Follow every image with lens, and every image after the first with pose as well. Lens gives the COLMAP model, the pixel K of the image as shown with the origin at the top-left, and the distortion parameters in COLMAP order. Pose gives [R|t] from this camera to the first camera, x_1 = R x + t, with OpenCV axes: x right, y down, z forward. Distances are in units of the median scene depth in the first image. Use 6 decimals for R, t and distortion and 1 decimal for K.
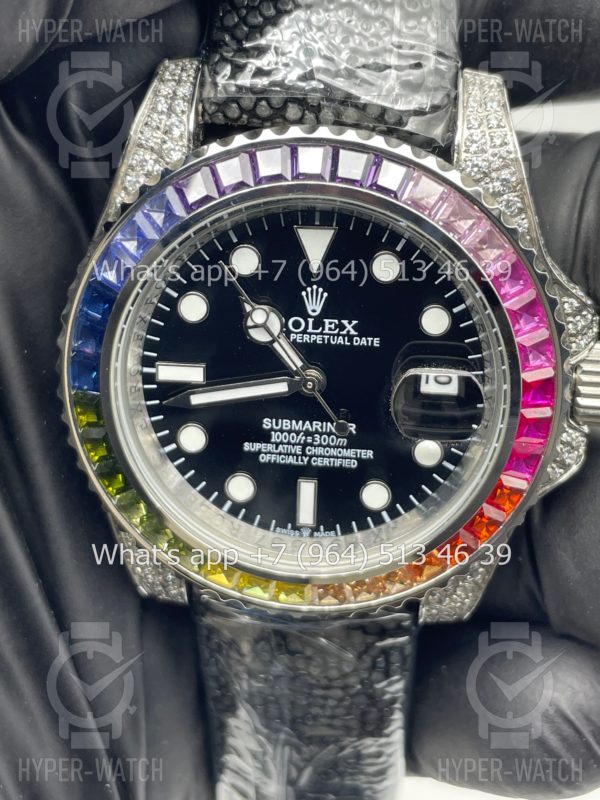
lens RADIAL K [[1251.4, 0, 300.0], [0, 1251.4, 400.0], [0, 0, 1]] dist [0.013122, -0.000508]
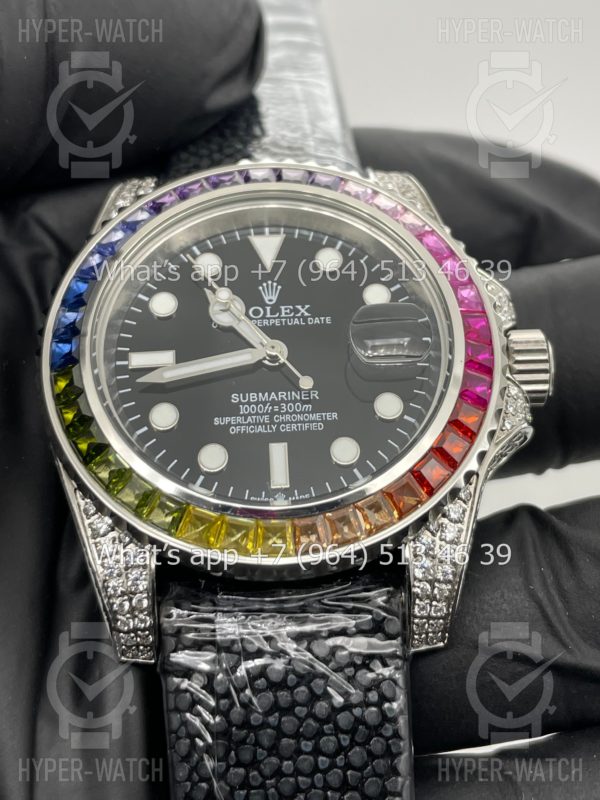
lens RADIAL K [[1251.4, 0, 300.0], [0, 1251.4, 400.0], [0, 0, 1]] dist [0.013122, -0.000508]
pose [[0.988450, -0.021805, 0.149972, -0.132841], [0.120223, 0.715318, -0.688379, 0.767536], [-0.092268, 0.698459, 0.709677, 0.249684]]
